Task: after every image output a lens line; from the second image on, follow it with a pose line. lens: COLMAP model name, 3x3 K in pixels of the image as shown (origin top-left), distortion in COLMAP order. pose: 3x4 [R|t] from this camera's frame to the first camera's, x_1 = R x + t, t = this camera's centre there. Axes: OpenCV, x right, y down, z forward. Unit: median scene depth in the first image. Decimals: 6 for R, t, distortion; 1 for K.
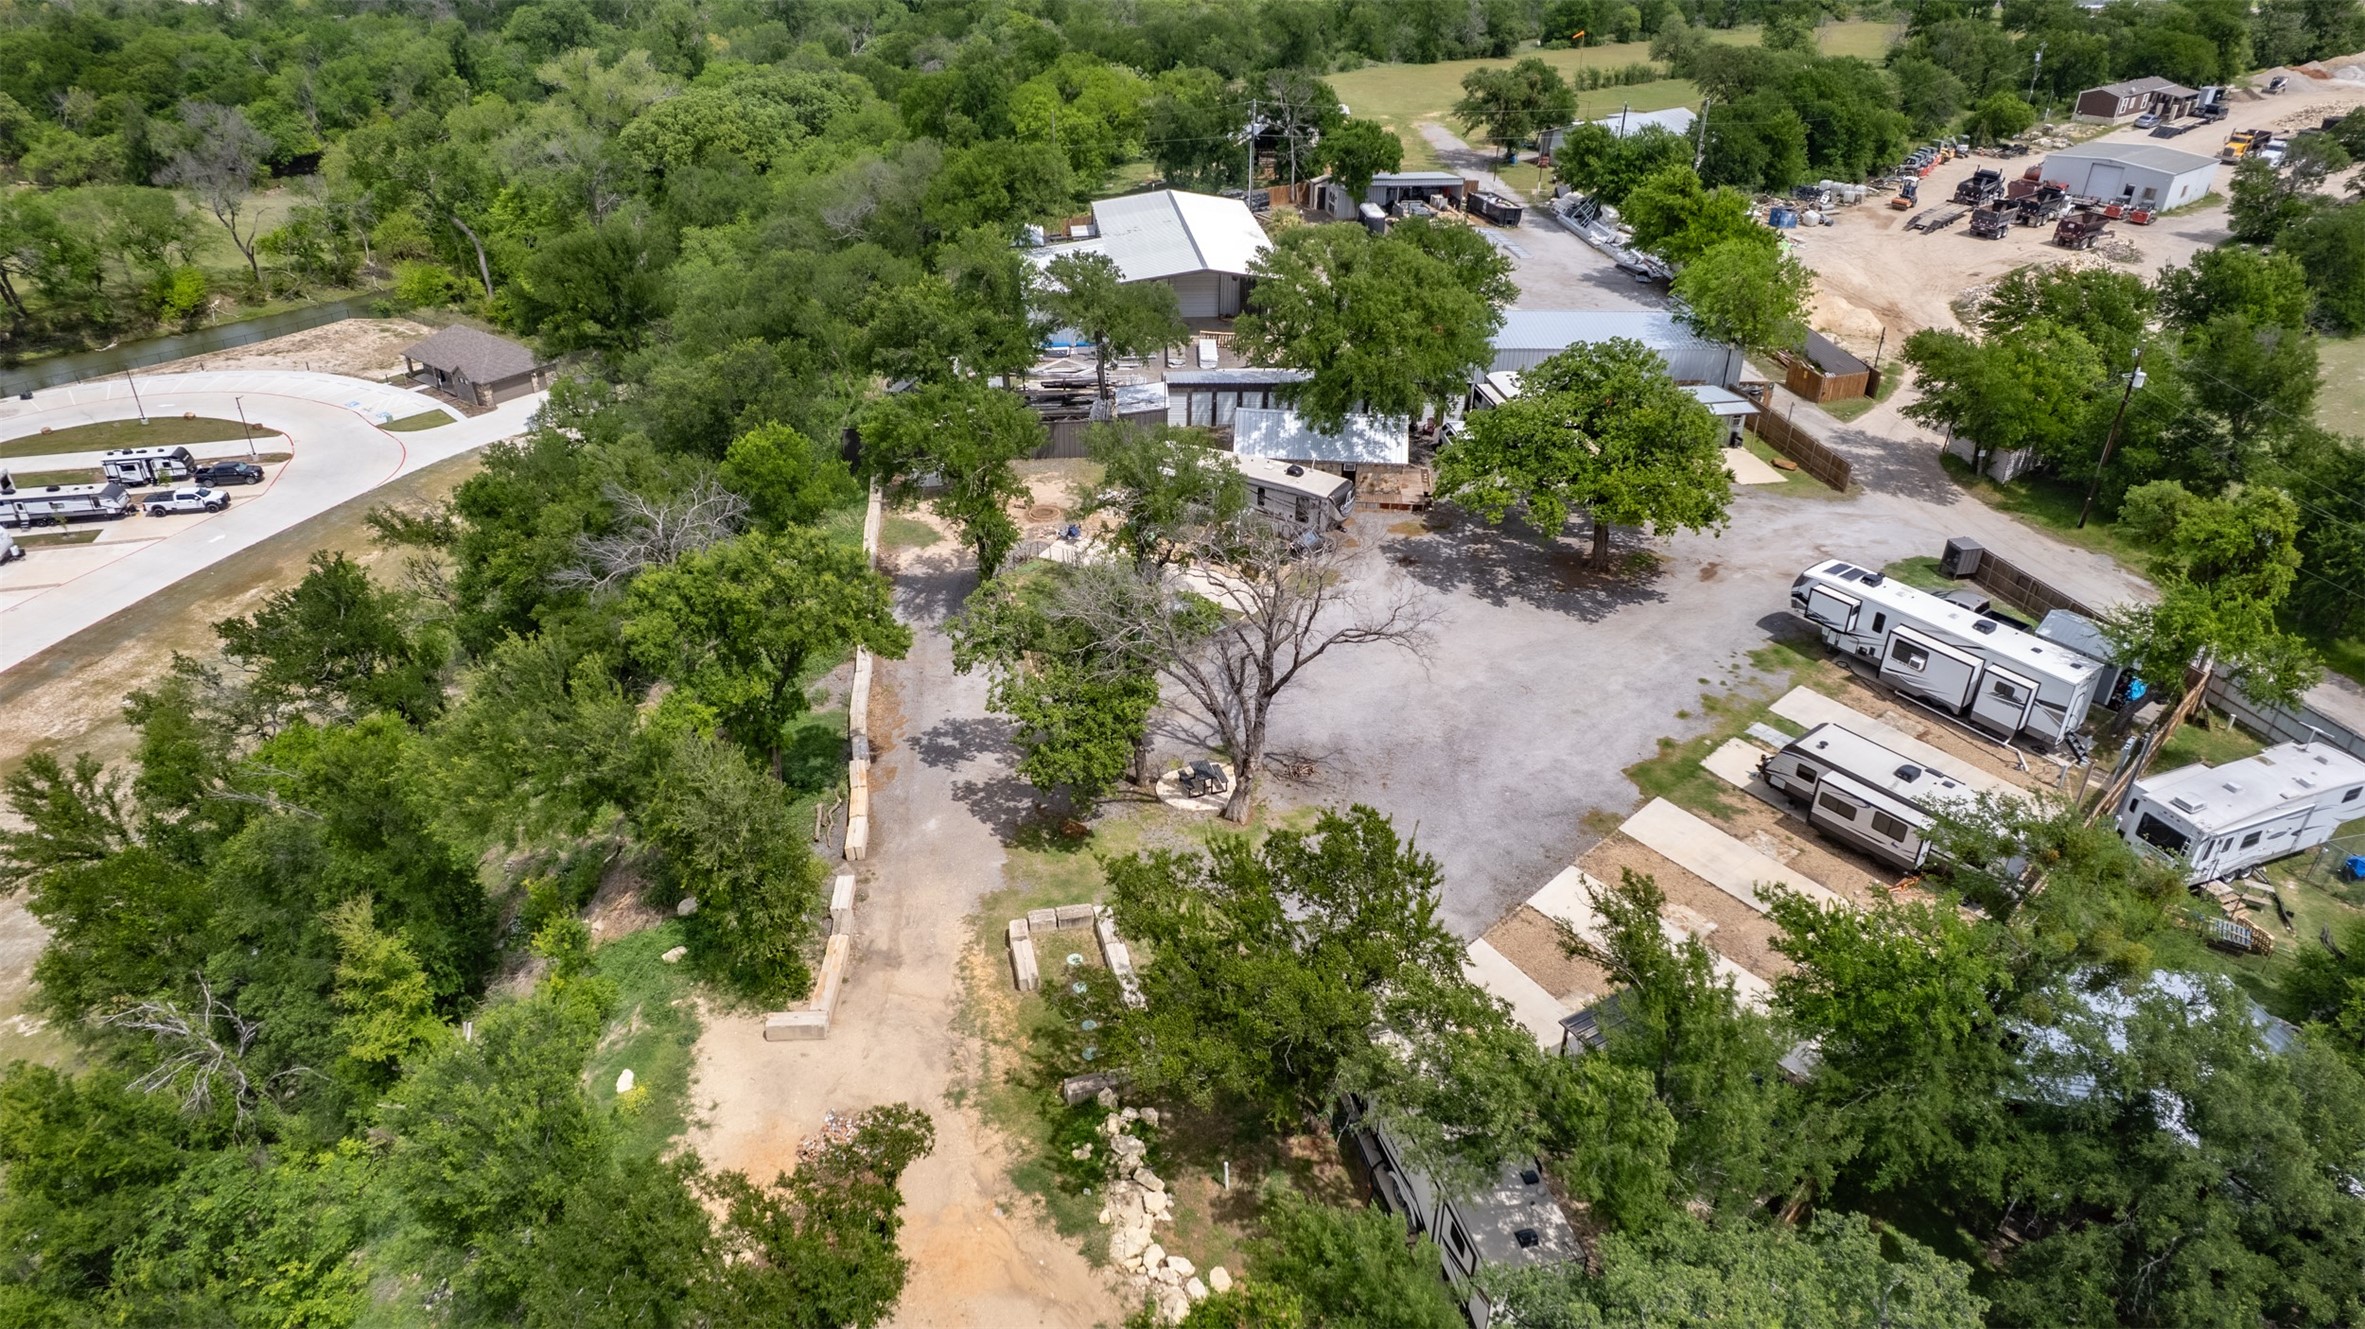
lens RADIAL K [[1521.2, 0, 1184.8], [0, 1521.2, 663.8], [0, 0, 1]] dist [-0.038765, 0.002893]
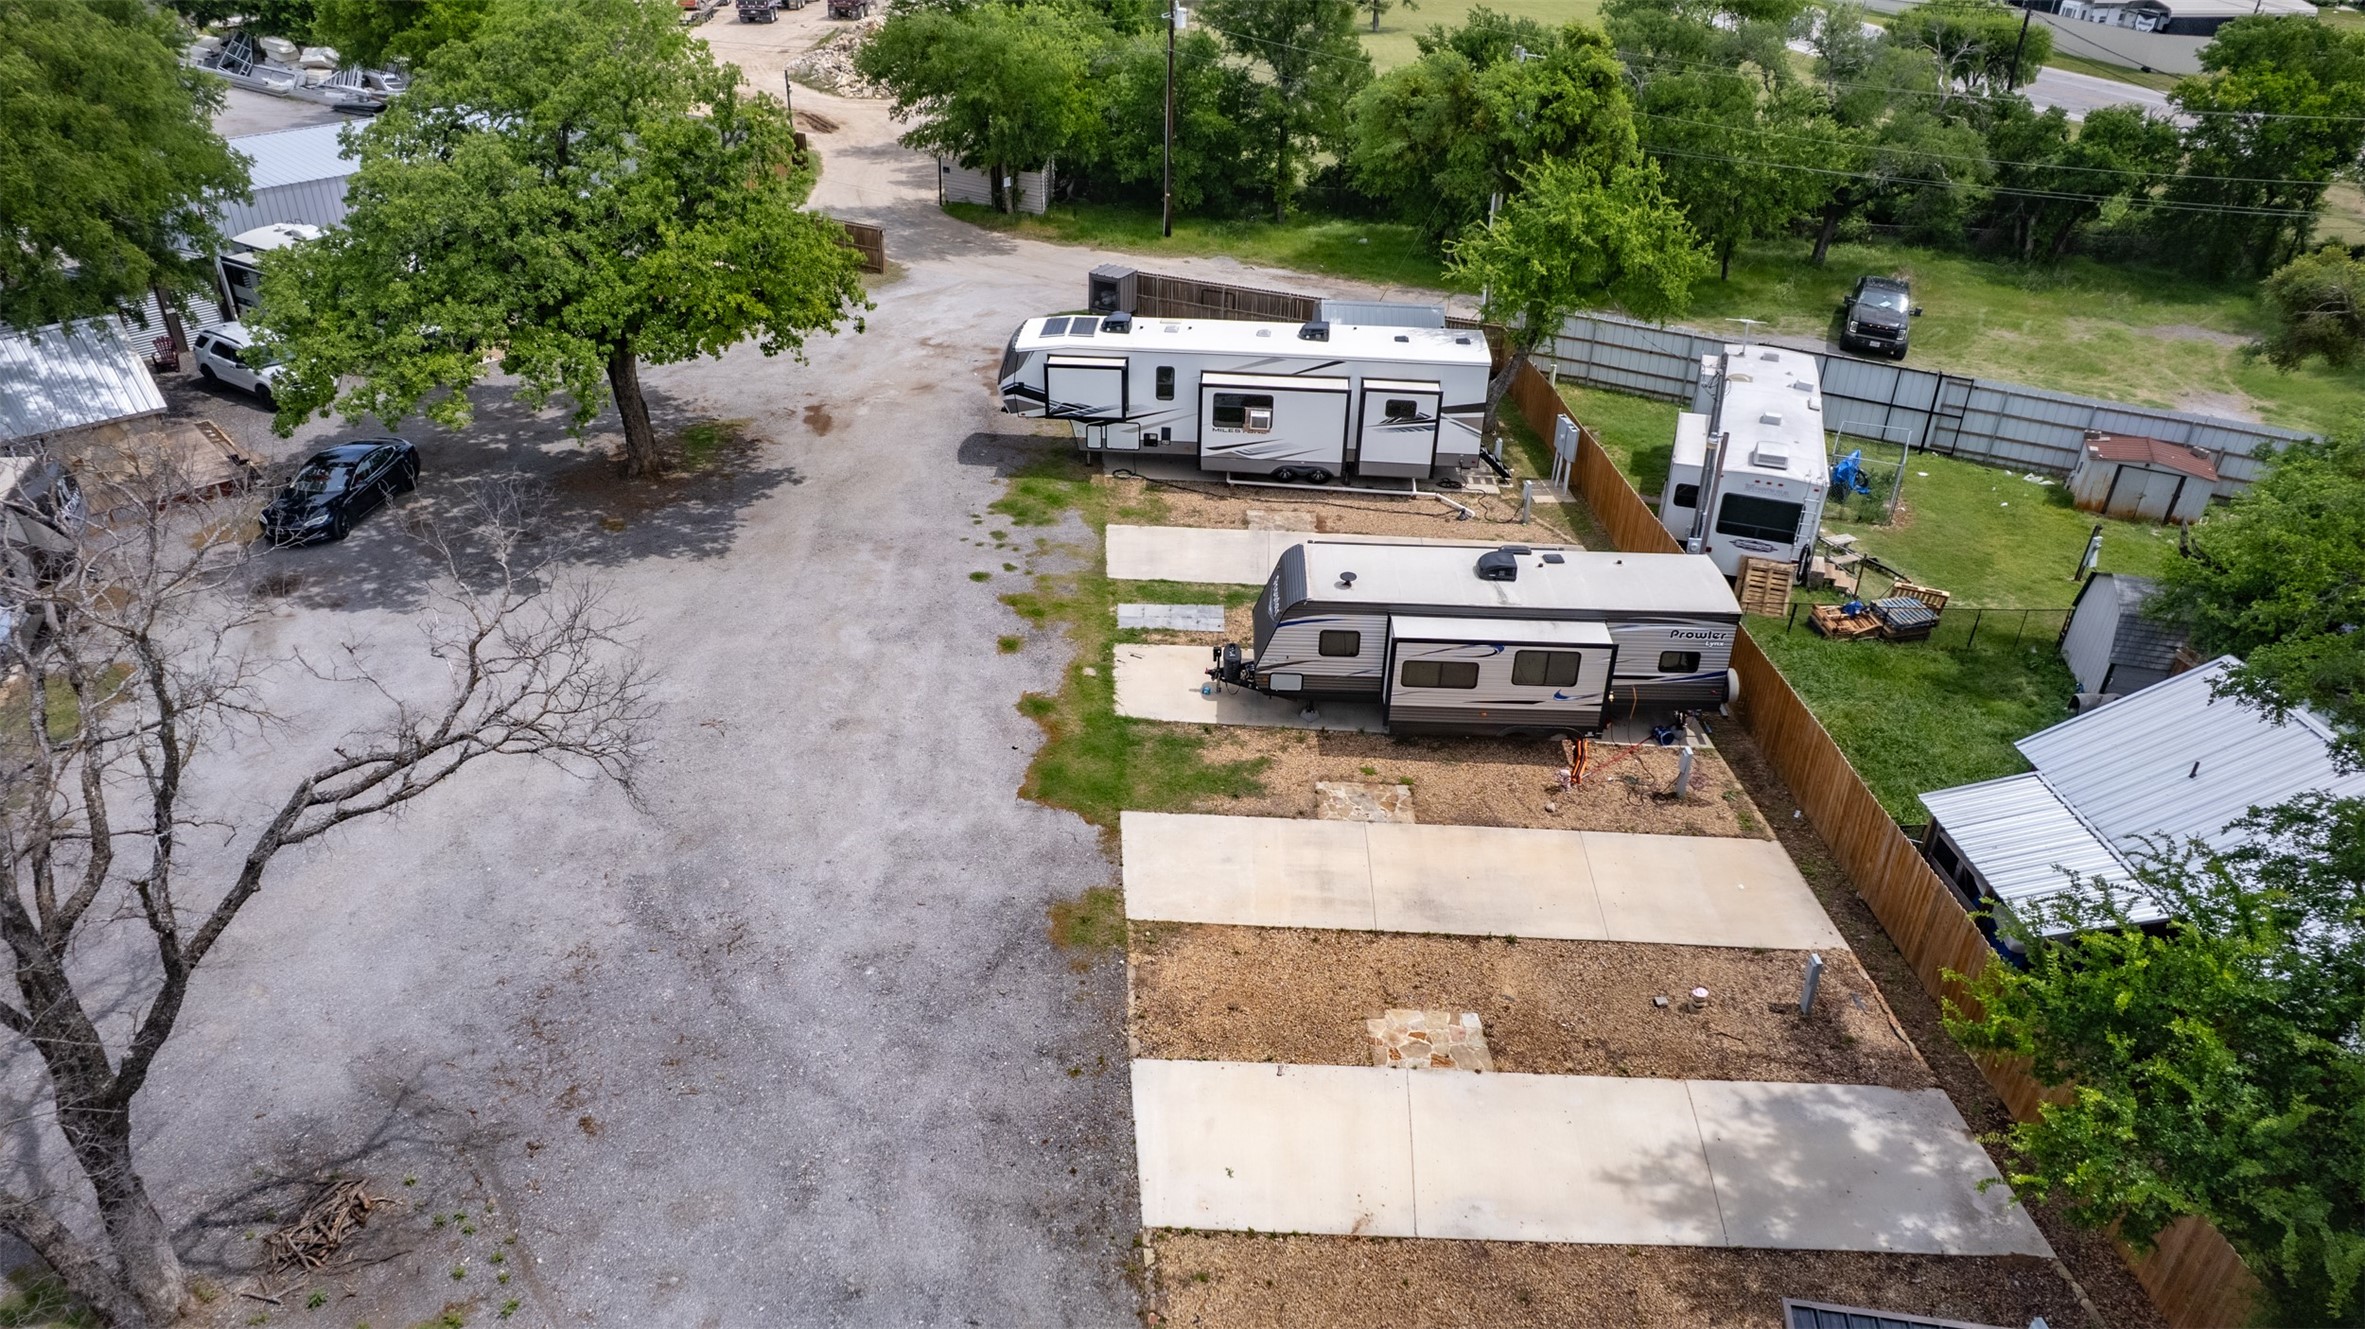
lens RADIAL K [[1521.2, 0, 1166.8], [0, 1521.2, 642.8], [0, 0, 1]] dist [-0.038765, 0.002893]
pose [[0.663941, -0.376061, 0.646343, 0.033261], [0.369828, 0.916370, 0.153273, -0.025852], [-0.649930, 0.137271, 0.747494, 0.582993]]
